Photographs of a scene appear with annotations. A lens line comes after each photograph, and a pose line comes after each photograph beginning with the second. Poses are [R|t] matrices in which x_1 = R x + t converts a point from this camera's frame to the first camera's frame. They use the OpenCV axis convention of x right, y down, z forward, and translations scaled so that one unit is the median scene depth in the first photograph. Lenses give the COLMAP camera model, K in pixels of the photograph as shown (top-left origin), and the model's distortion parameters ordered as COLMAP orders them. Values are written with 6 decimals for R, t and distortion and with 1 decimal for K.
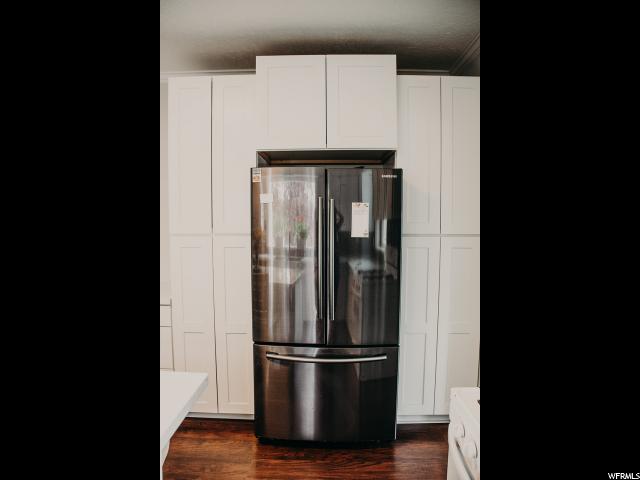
lens RADIAL K [[509.1, 0, 320.0], [0, 509.1, 240.0], [0, 0, 1]] dist [-0.081852, 0.002179]
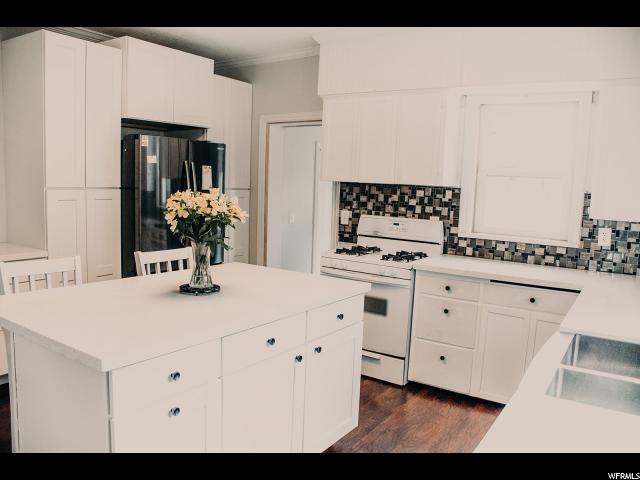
lens RADIAL K [[509.1, 0, 320.0], [0, 509.1, 240.0], [0, 0, 1]] dist [-0.081852, 0.002179]
pose [[0.536218, -0.078154, 0.840453, -0.872302], [-0.000957, 0.995647, 0.093196, 0.000031], [-0.844079, -0.050778, 0.533810, -0.016895]]
